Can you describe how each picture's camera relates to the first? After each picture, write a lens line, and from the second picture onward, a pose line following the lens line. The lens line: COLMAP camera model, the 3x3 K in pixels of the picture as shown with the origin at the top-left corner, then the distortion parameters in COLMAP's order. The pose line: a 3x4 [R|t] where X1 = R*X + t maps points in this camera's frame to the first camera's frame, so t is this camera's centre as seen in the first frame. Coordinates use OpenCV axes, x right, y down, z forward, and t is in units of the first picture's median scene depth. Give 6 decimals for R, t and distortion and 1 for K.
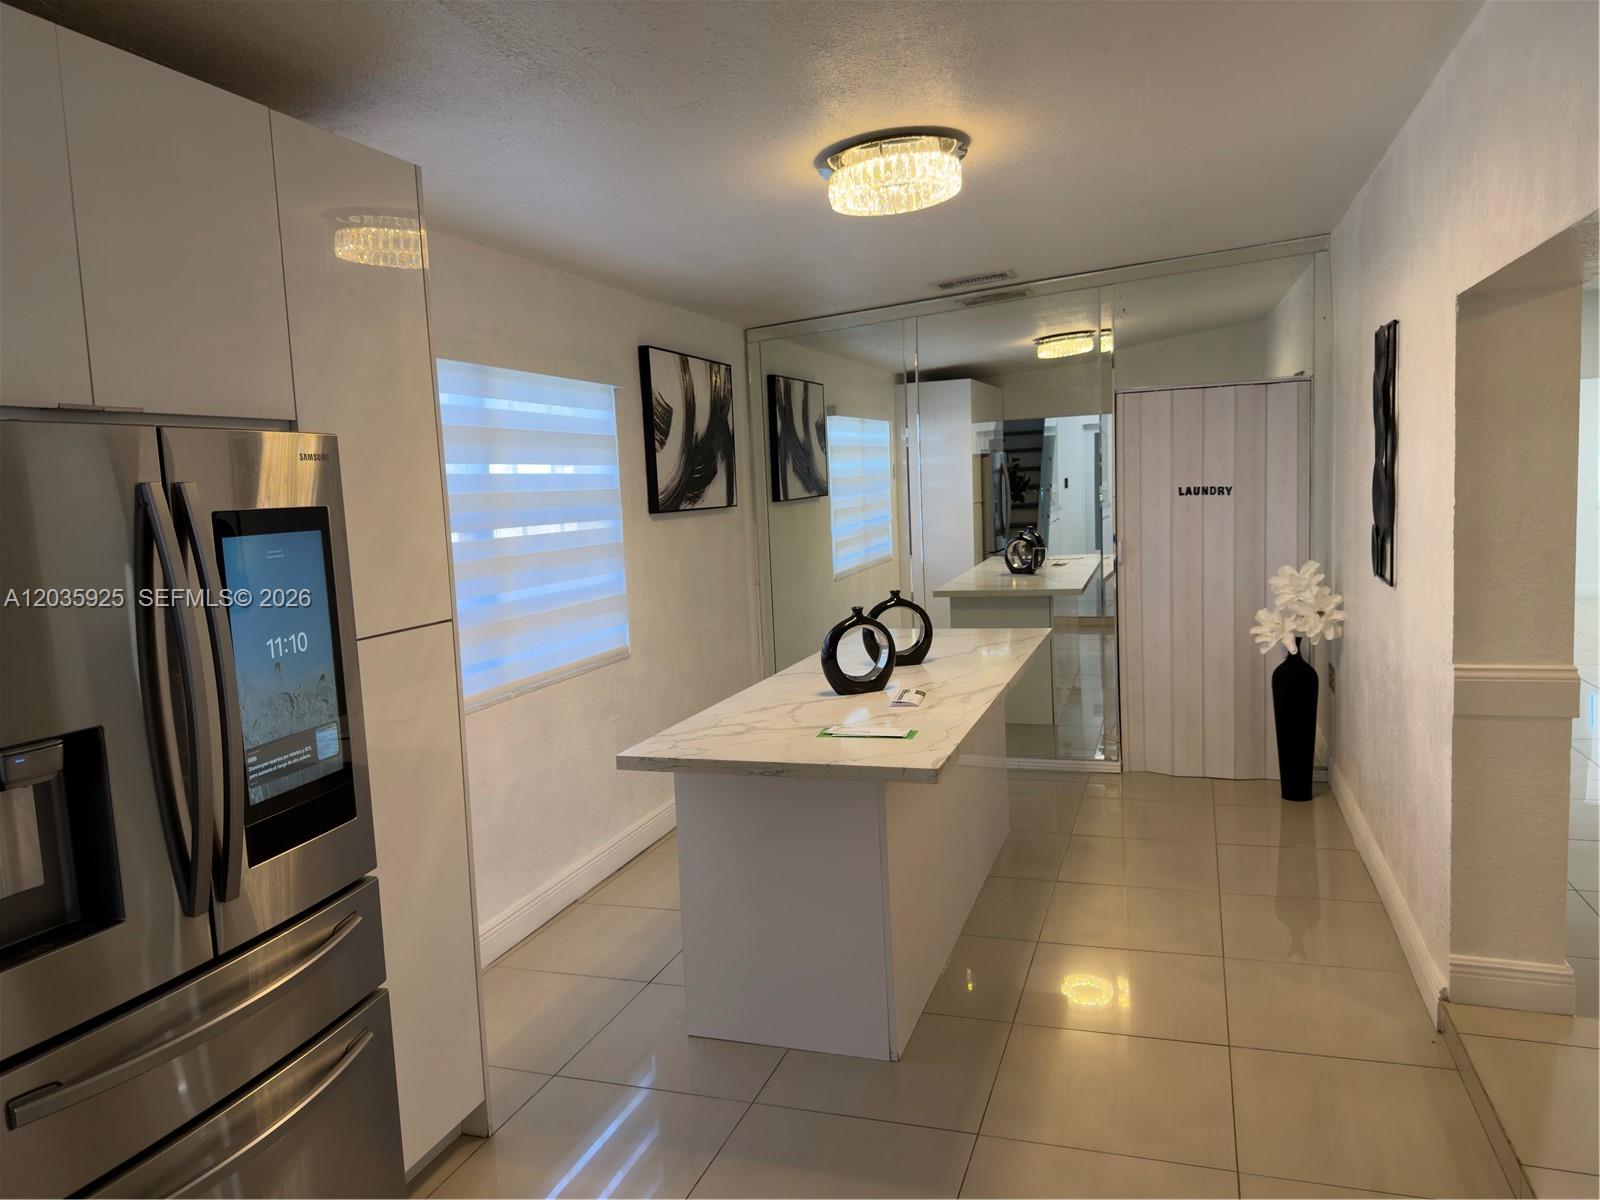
lens RADIAL K [[1169.9, 0, 772.5], [0, 1169.9, 605.5], [0, 0, 1]] dist [0.114176, -0.157435]
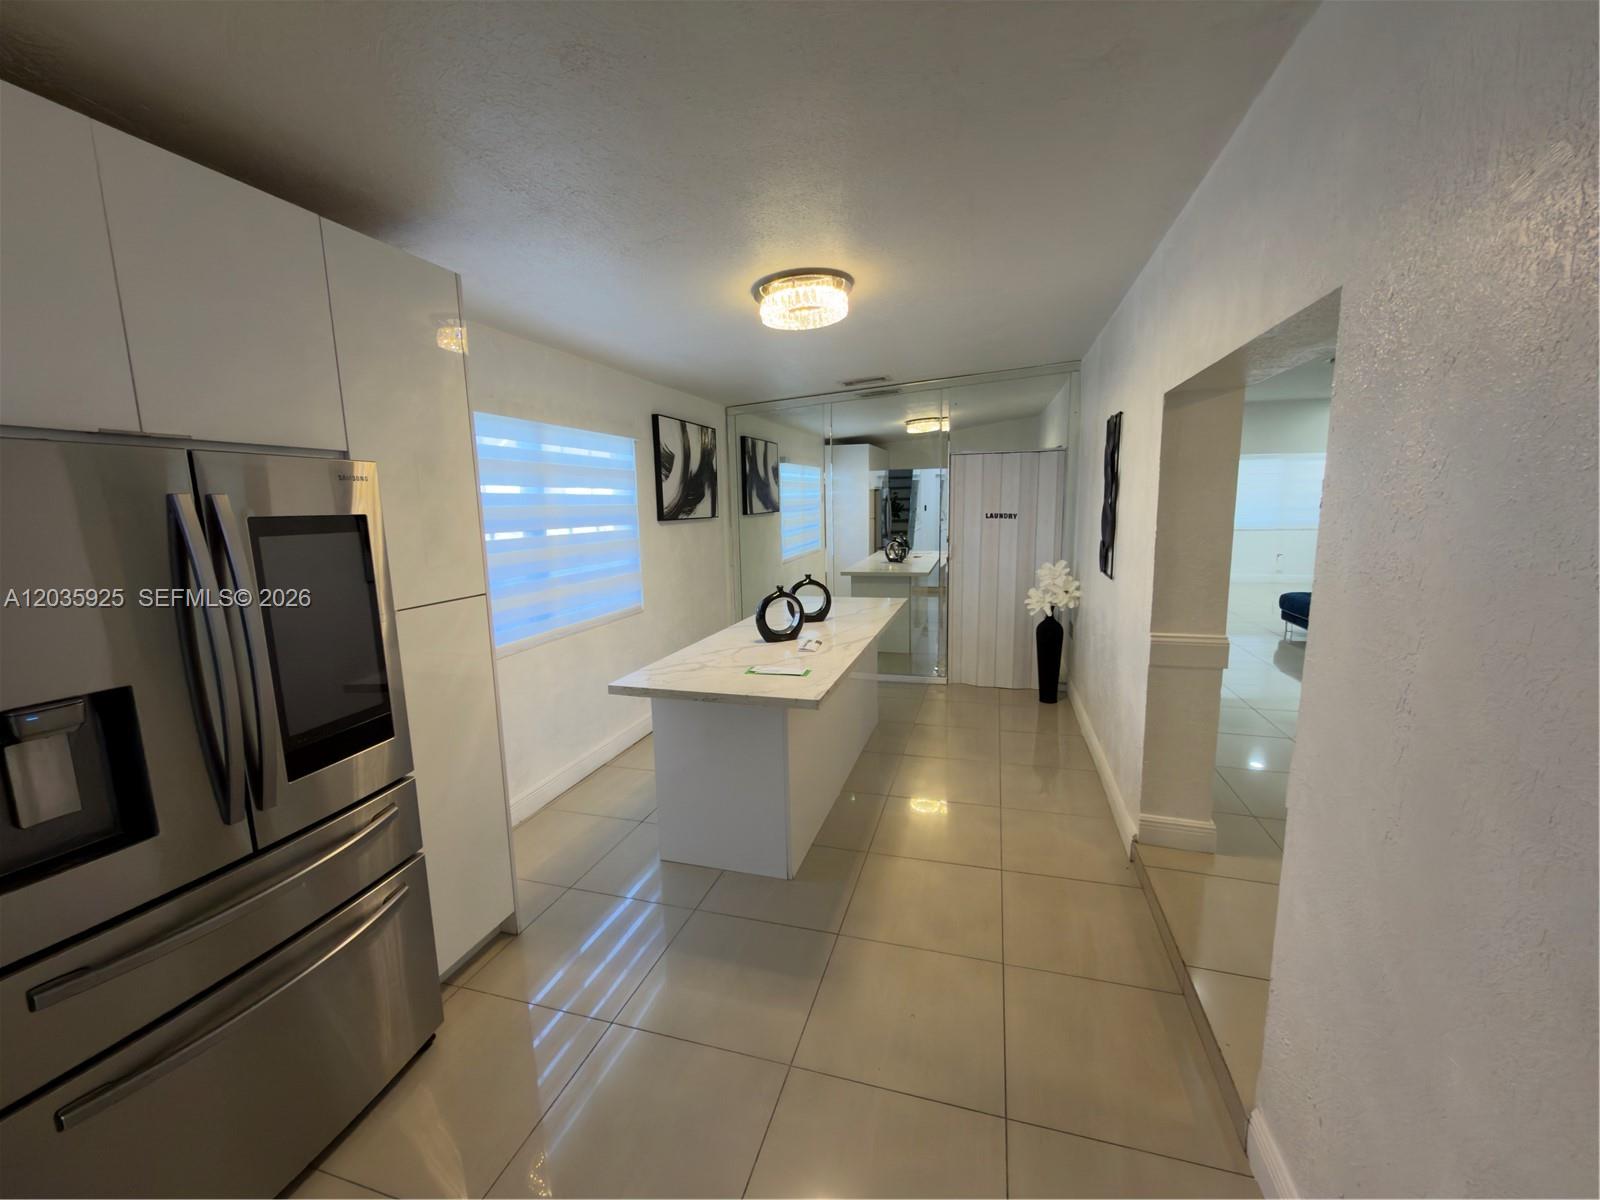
lens RADIAL K [[639.0, 0, 800.1], [0, 639.0, 596.8], [0, 0, 1]] dist [-0.000022, 0.000250]
pose [[0.998810, 0.019123, 0.044876, 0.057450], [-0.020961, 0.998945, 0.040848, -0.017751], [-0.044047, -0.041740, 0.998157, 0.146261]]
